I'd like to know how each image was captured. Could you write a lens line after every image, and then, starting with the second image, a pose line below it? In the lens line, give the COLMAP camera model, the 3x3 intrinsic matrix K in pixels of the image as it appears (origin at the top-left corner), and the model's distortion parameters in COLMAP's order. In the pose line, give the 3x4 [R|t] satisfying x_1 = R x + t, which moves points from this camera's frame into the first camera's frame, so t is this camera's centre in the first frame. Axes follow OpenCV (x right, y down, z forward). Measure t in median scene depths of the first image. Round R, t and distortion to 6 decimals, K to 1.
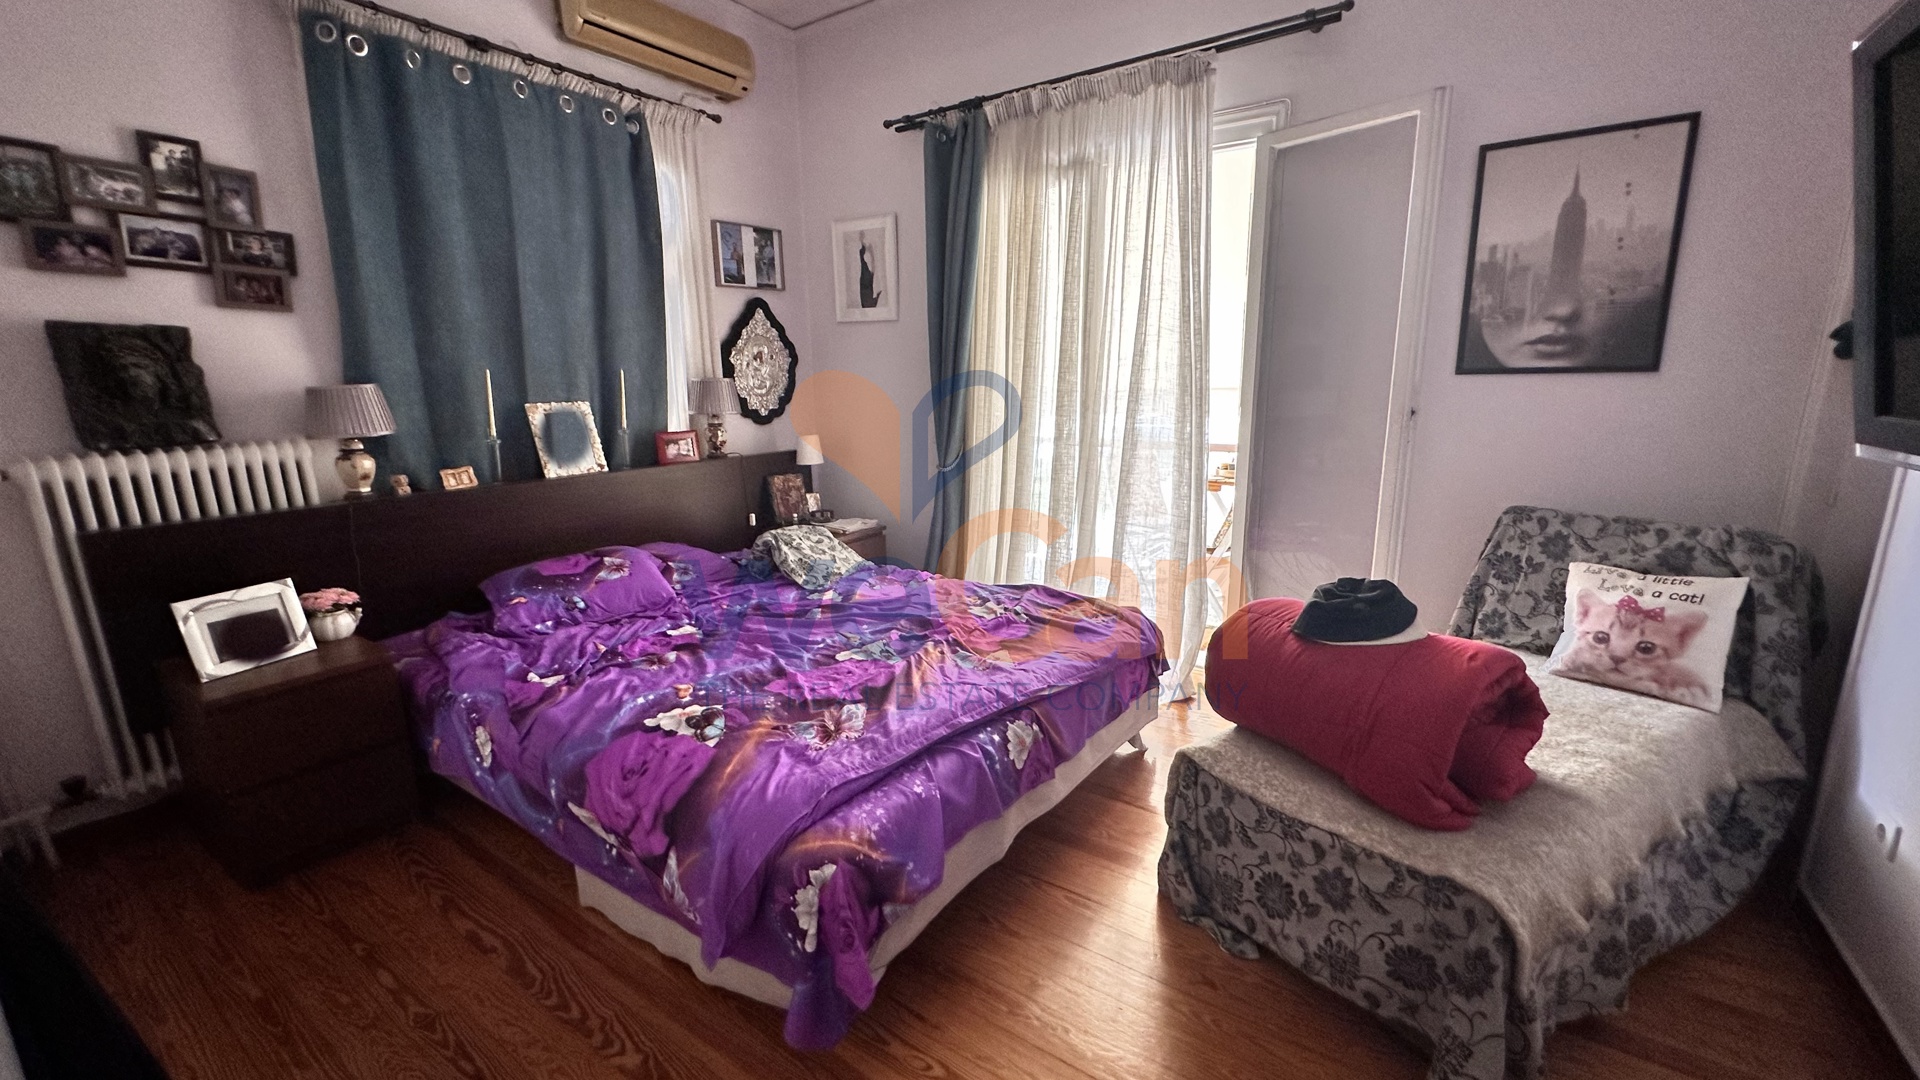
lens RADIAL K [[765.5, 0, 960.2], [0, 765.5, 540.1], [0, 0, 1]] dist [-0.000760, -0.000136]
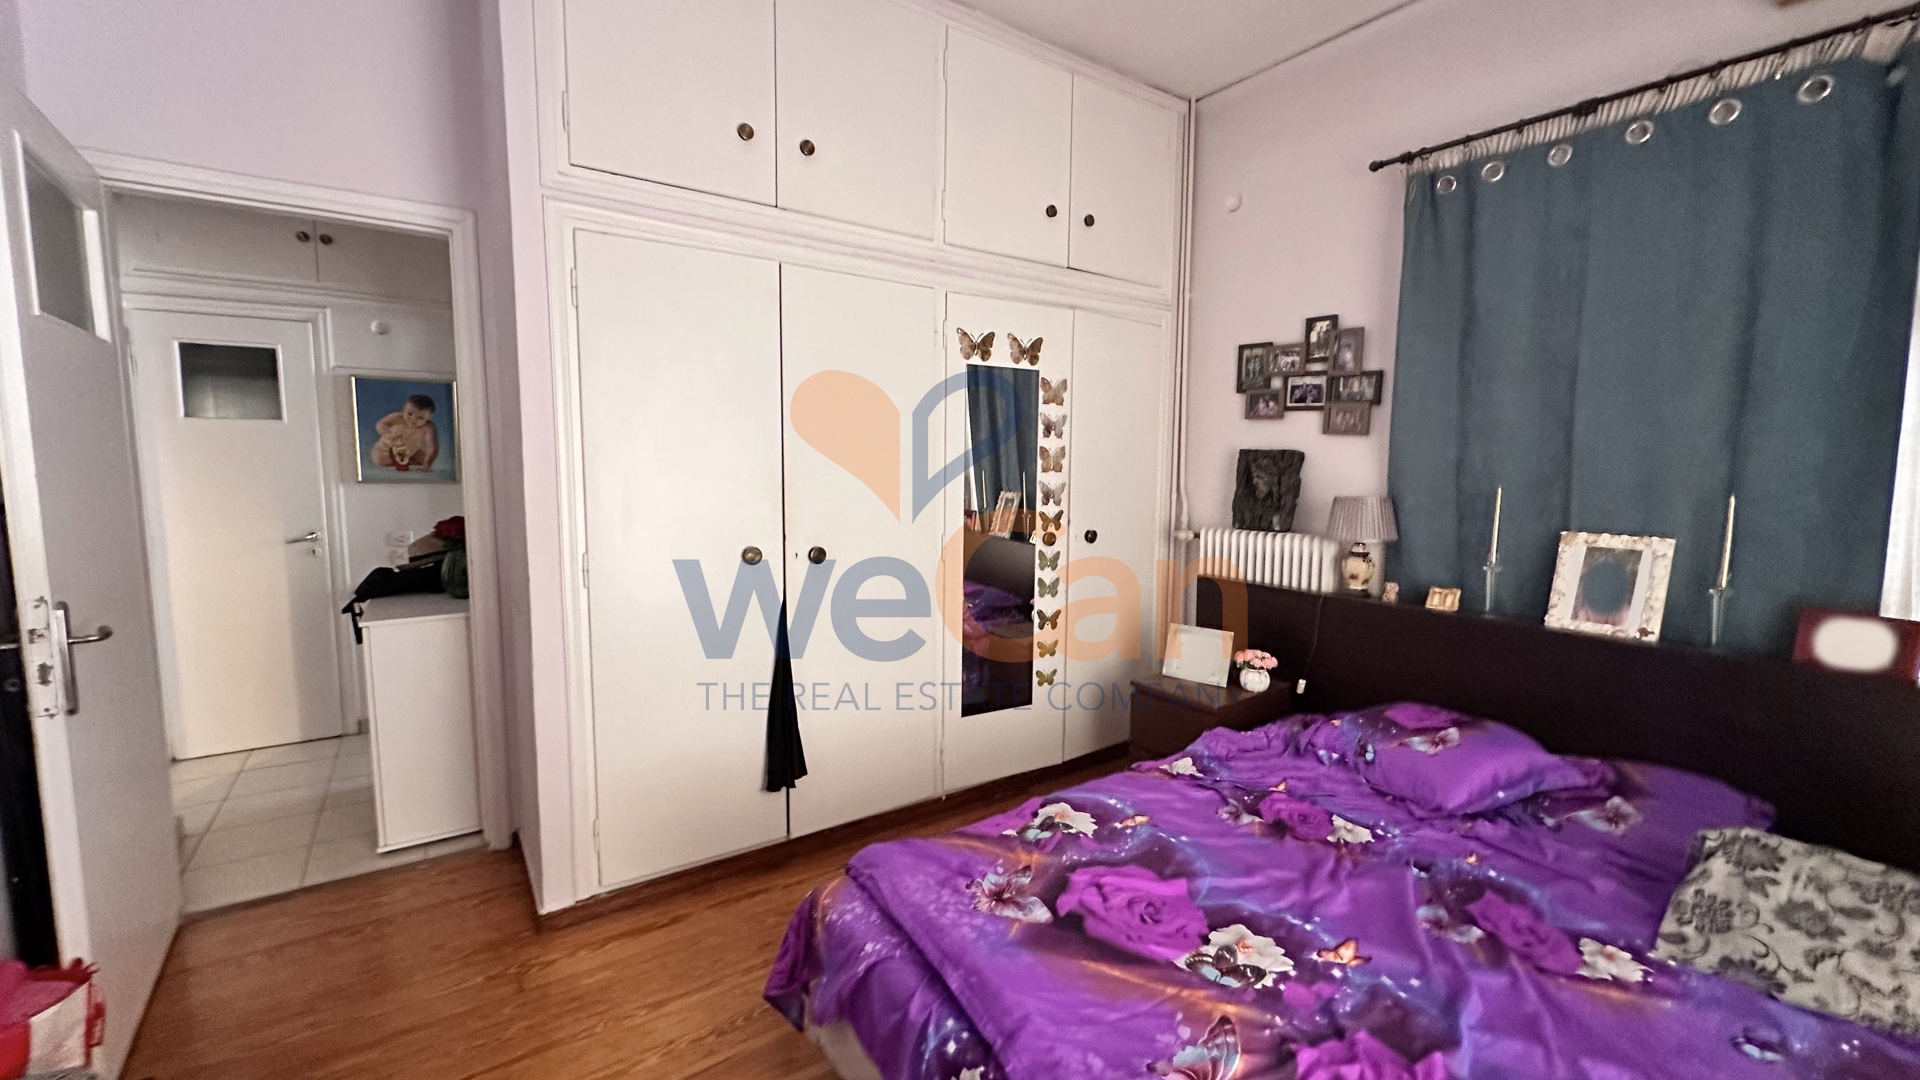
lens RADIAL K [[765.5, 0, 962.0], [0, 765.5, 537.1], [0, 0, 1]] dist [-0.000760, -0.000136]
pose [[-0.350035, 0.102162, -0.931149, 0.530884], [-0.205425, 0.961466, 0.182711, -0.257538], [0.913935, 0.255236, -0.315560, 0.928843]]
